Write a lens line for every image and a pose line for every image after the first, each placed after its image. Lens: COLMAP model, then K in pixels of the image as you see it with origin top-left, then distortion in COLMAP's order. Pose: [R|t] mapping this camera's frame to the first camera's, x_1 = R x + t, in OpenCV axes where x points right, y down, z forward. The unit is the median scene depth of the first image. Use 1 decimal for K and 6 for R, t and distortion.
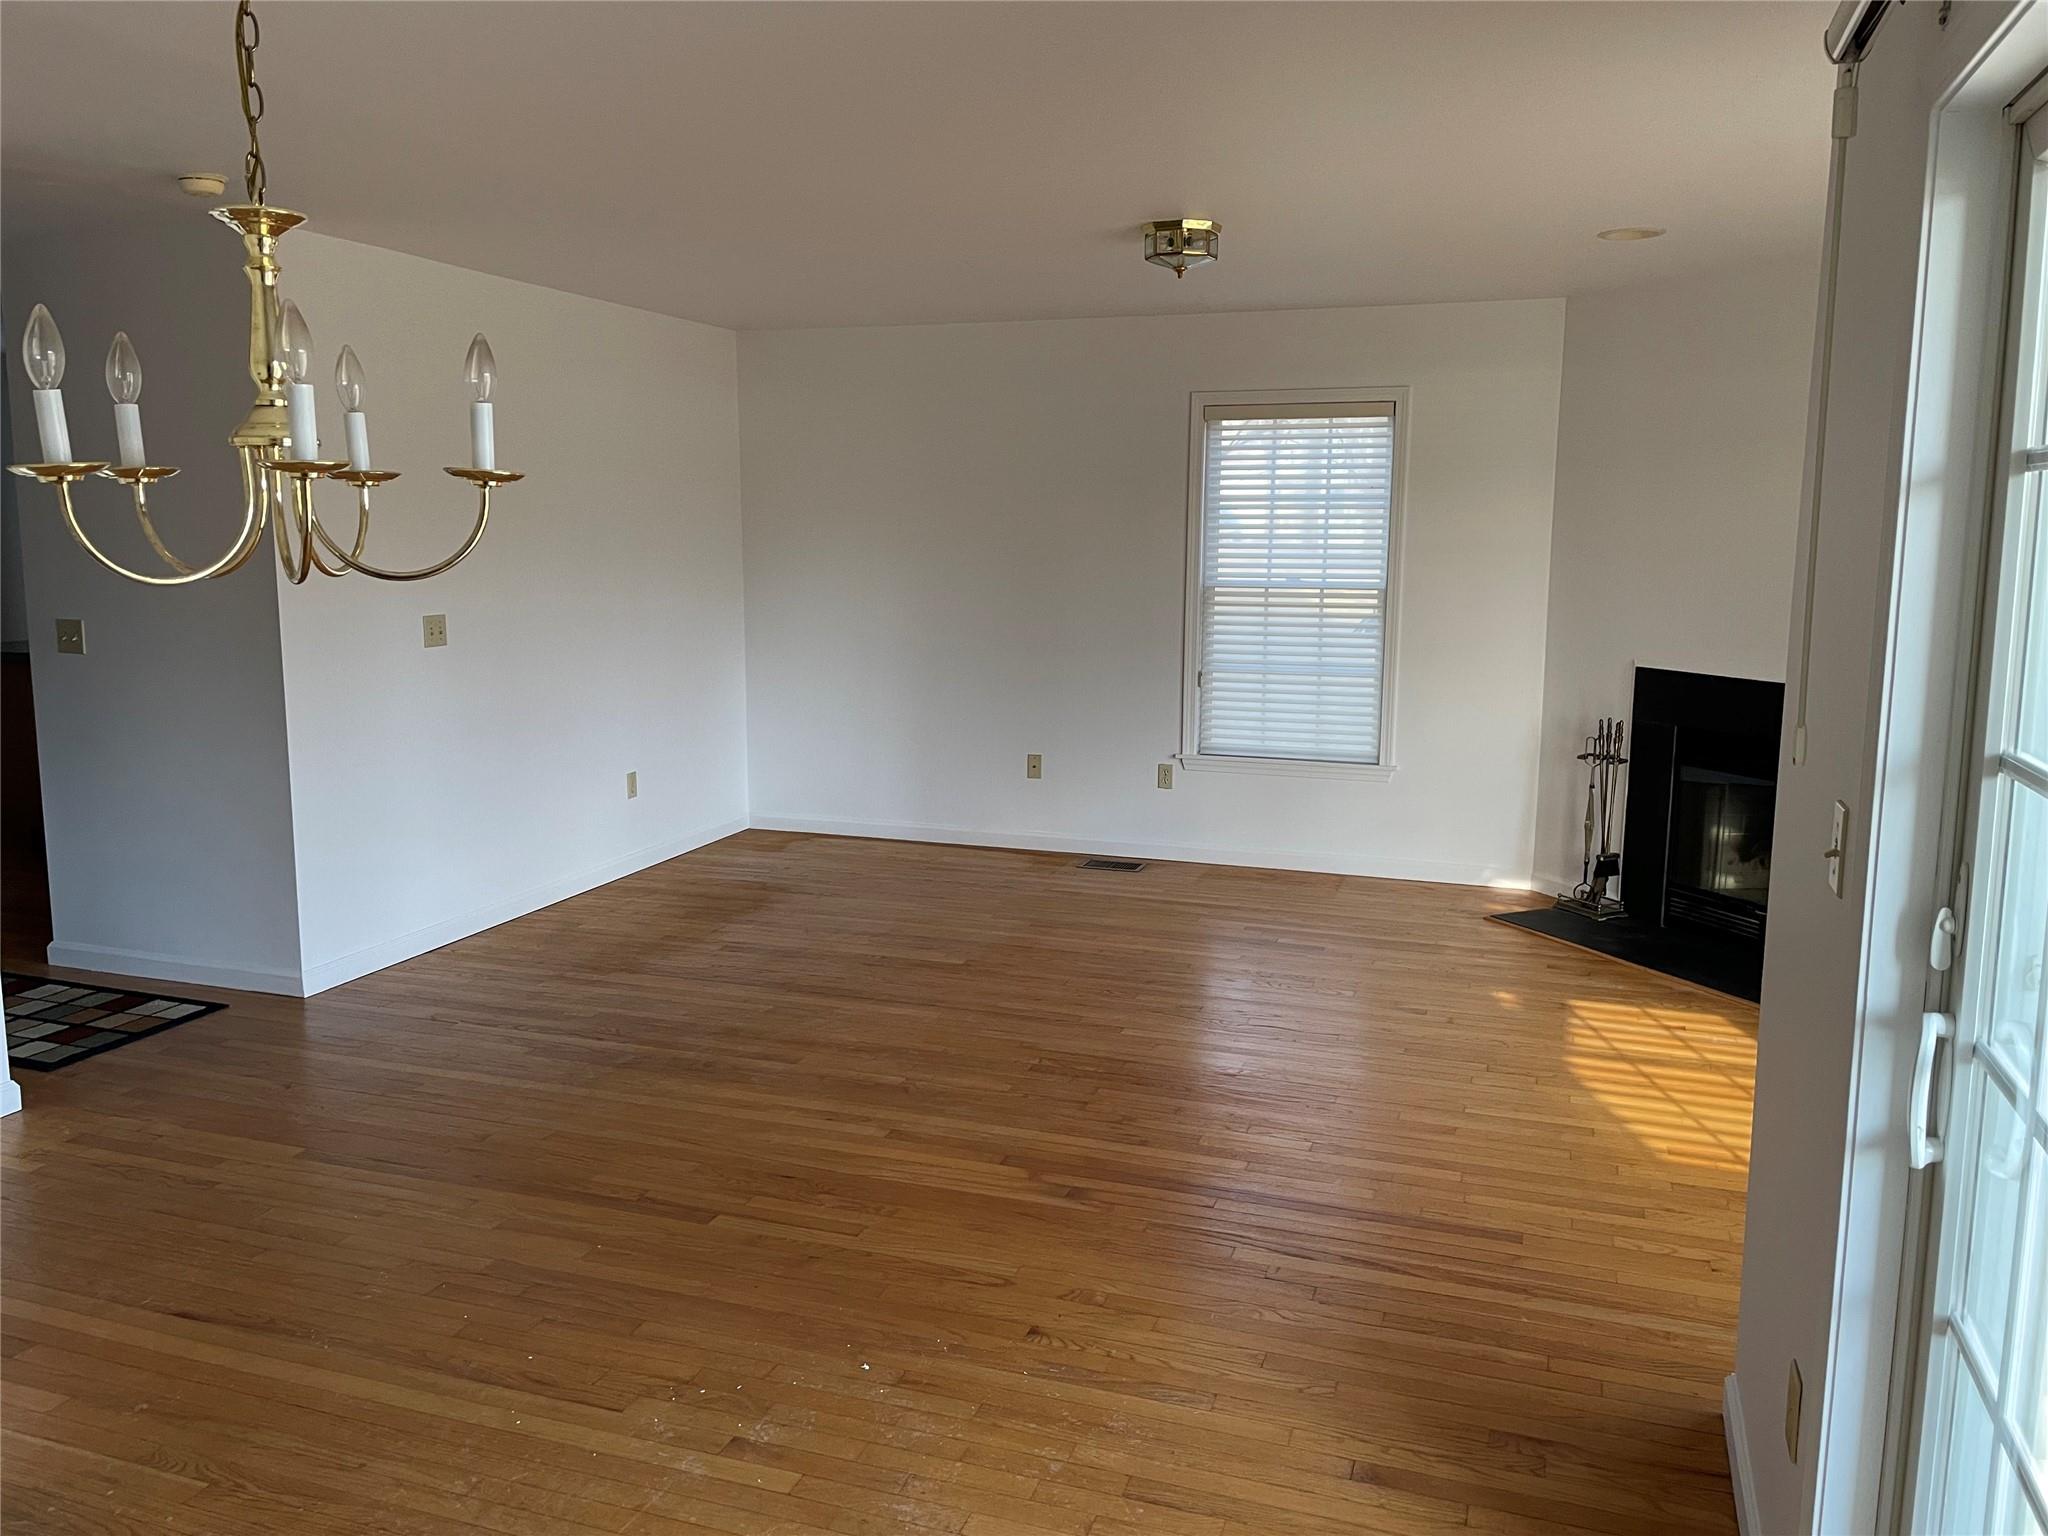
lens RADIAL K [[1558.0, 0, 1022.9], [0, 1558.0, 760.8], [0, 0, 1]] dist [0.101017, -0.129737]
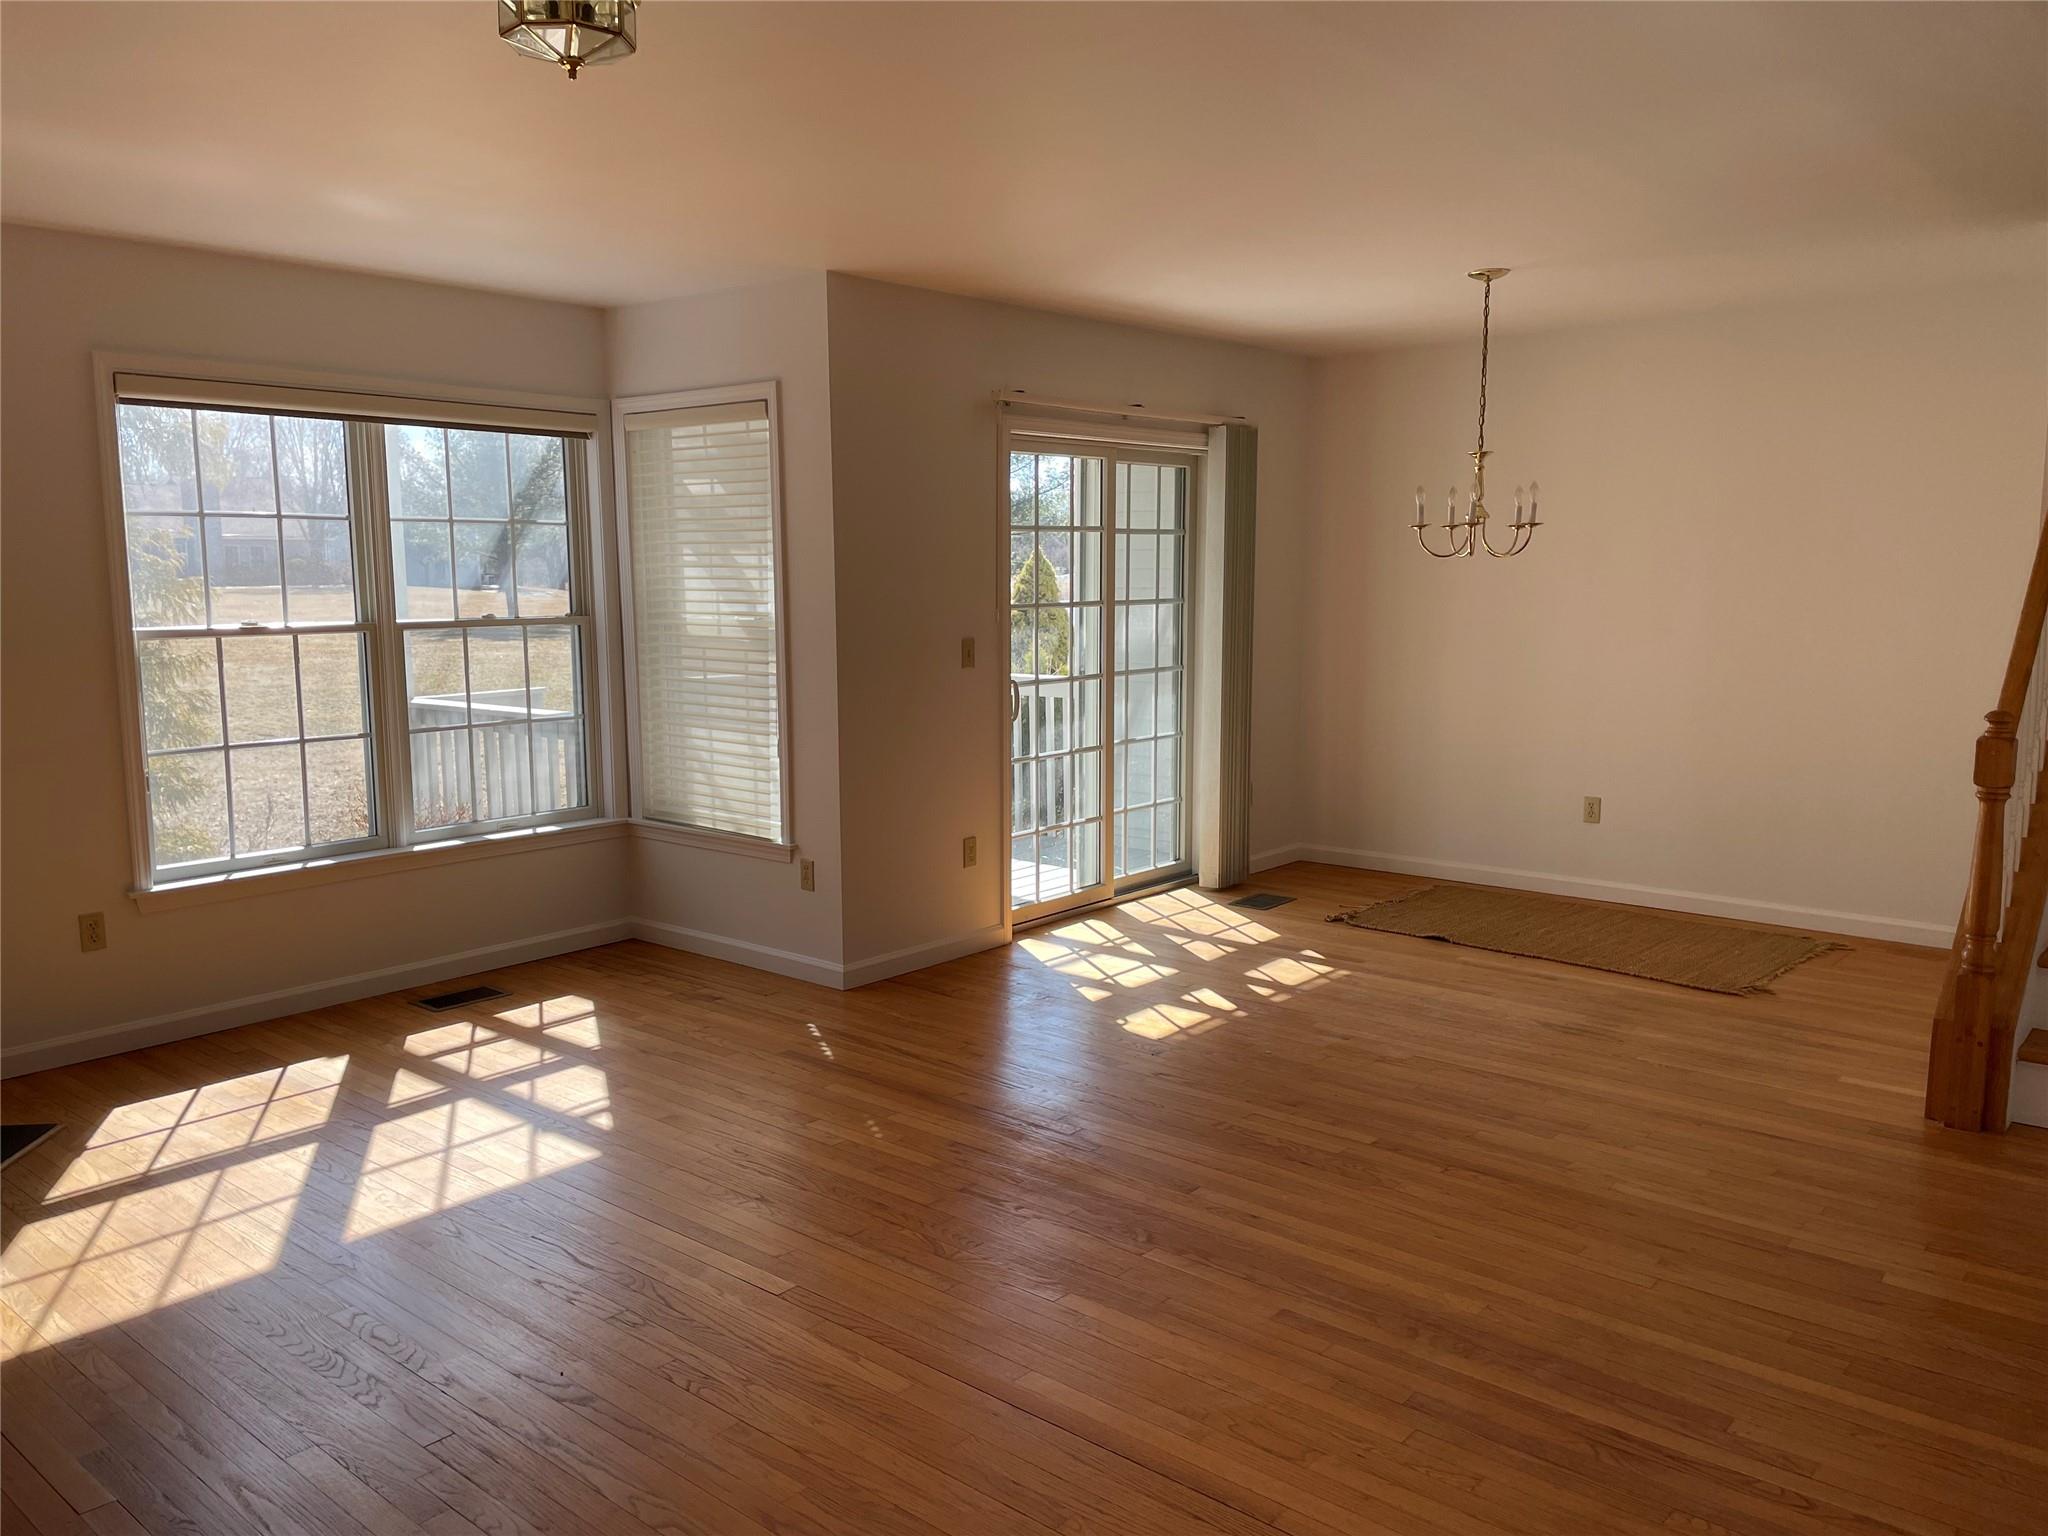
lens RADIAL K [[1558.0, 0, 1022.9], [0, 1558.0, 760.8], [0, 0, 1]] dist [0.101017, -0.129737]
pose [[-0.934773, -0.046997, 0.352124, -0.305855], [0.055090, 0.960042, 0.274379, -0.267191], [-0.350949, 0.275880, -0.894832, 1.795047]]
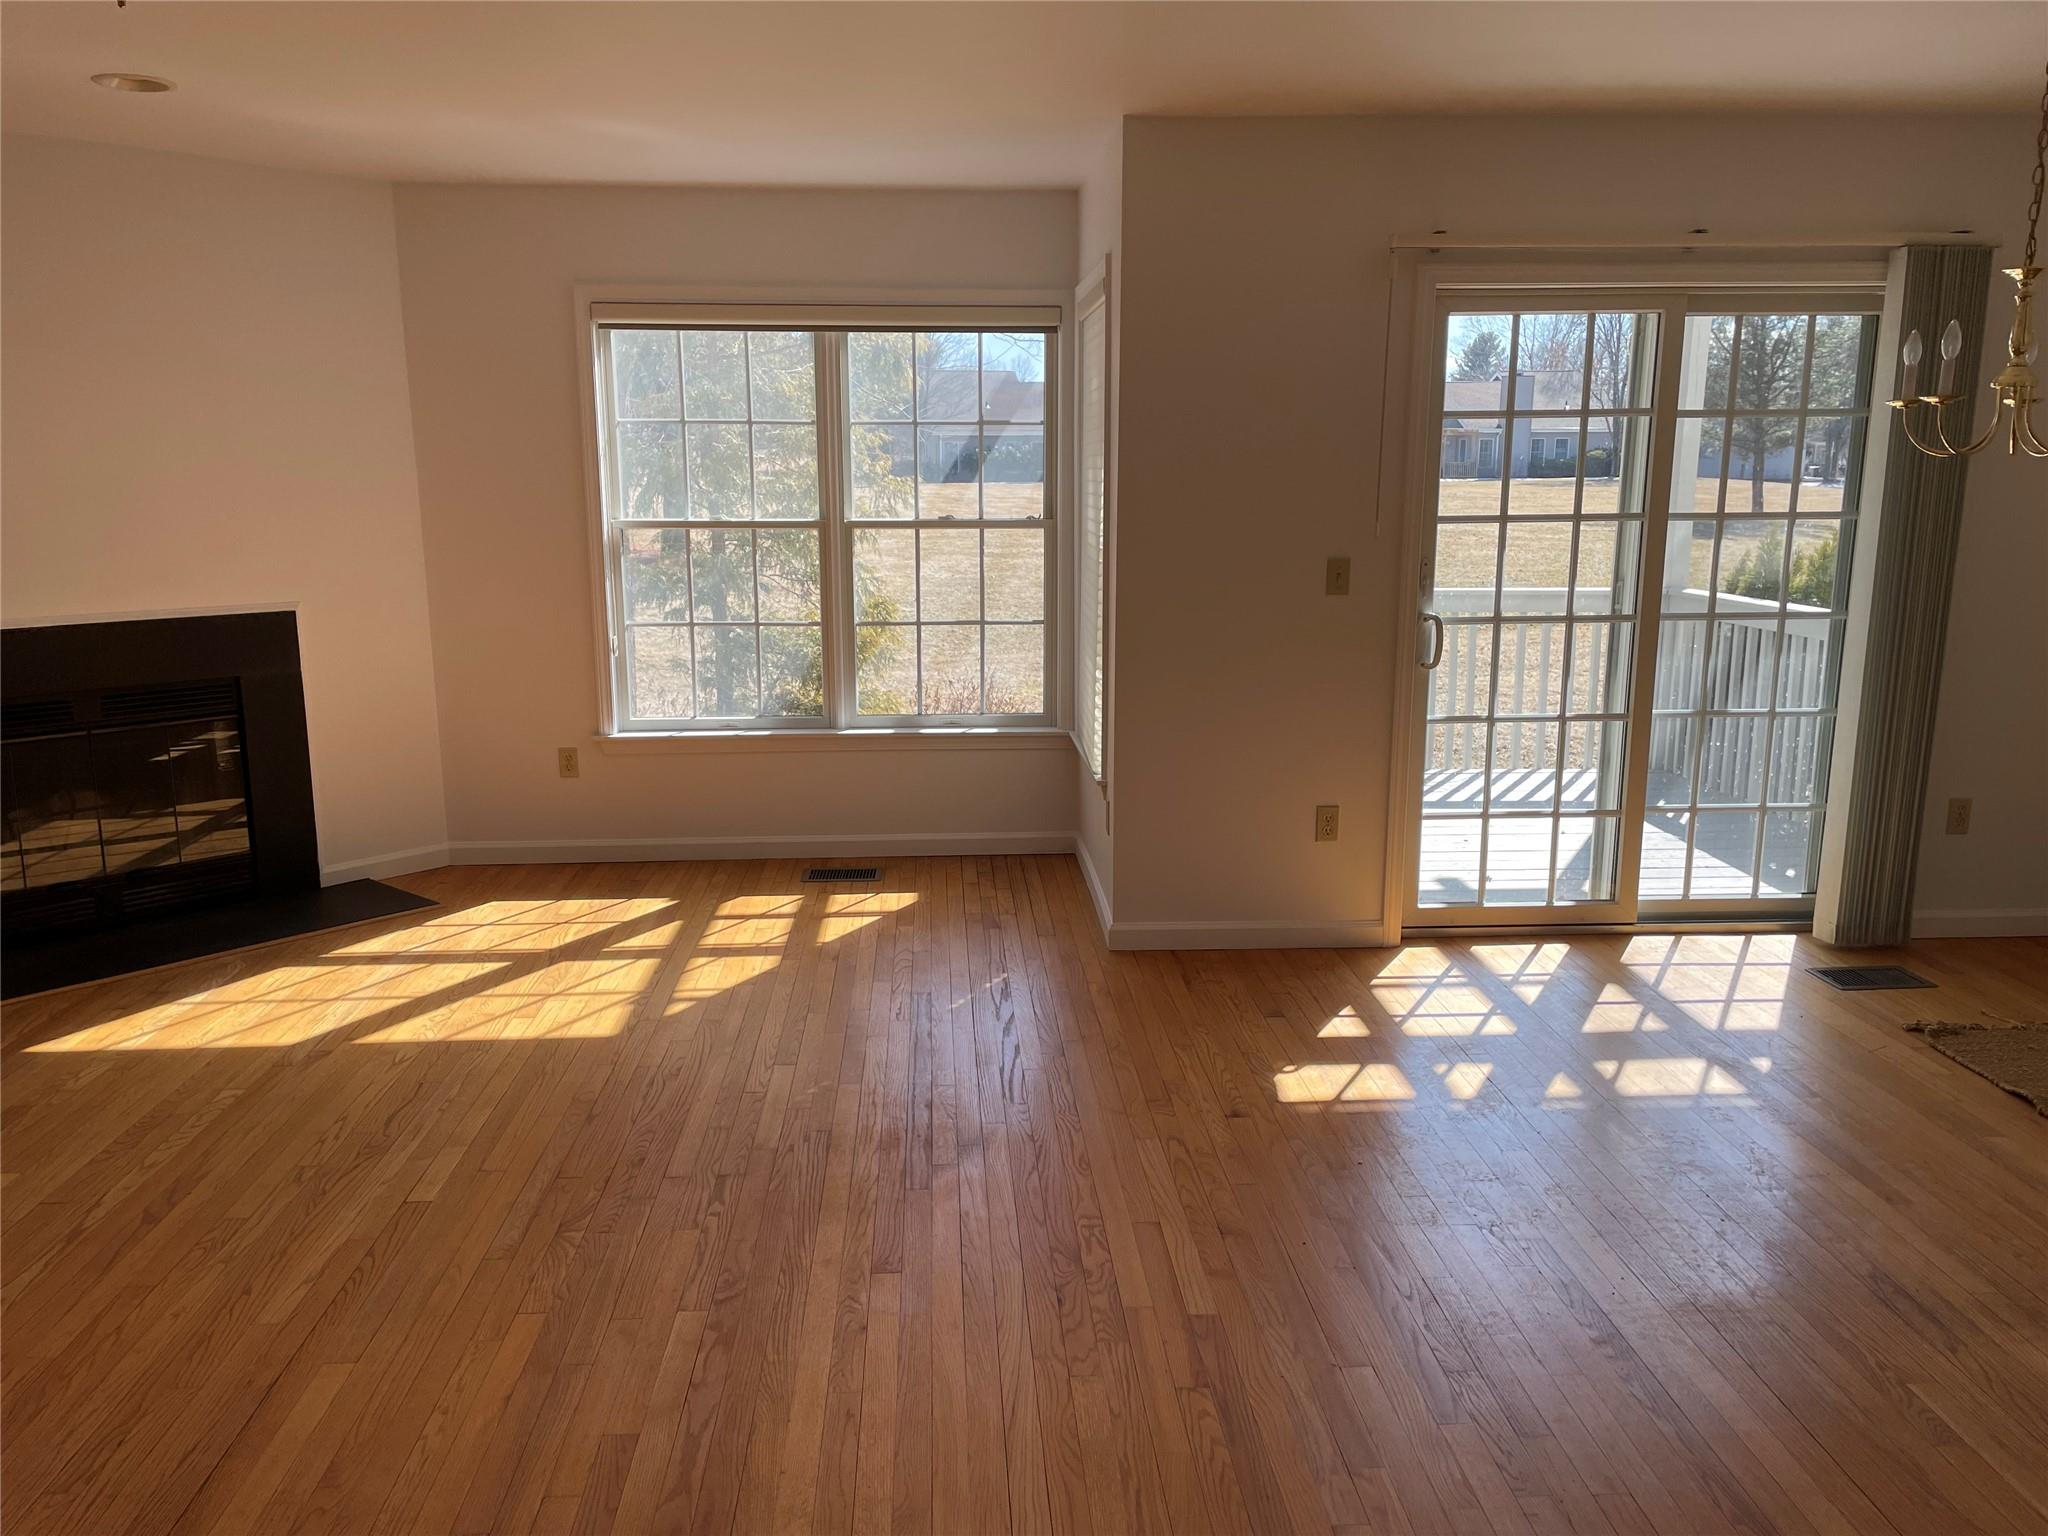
lens RADIAL K [[1558.0, 0, 1022.9], [0, 1558.0, 760.8], [0, 0, 1]] dist [0.101017, -0.129737]
pose [[-0.381700, -0.179618, 0.906666, -0.731251], [0.148729, 0.956217, 0.252048, -0.166862], [-0.912242, 0.231054, -0.338274, 1.131260]]
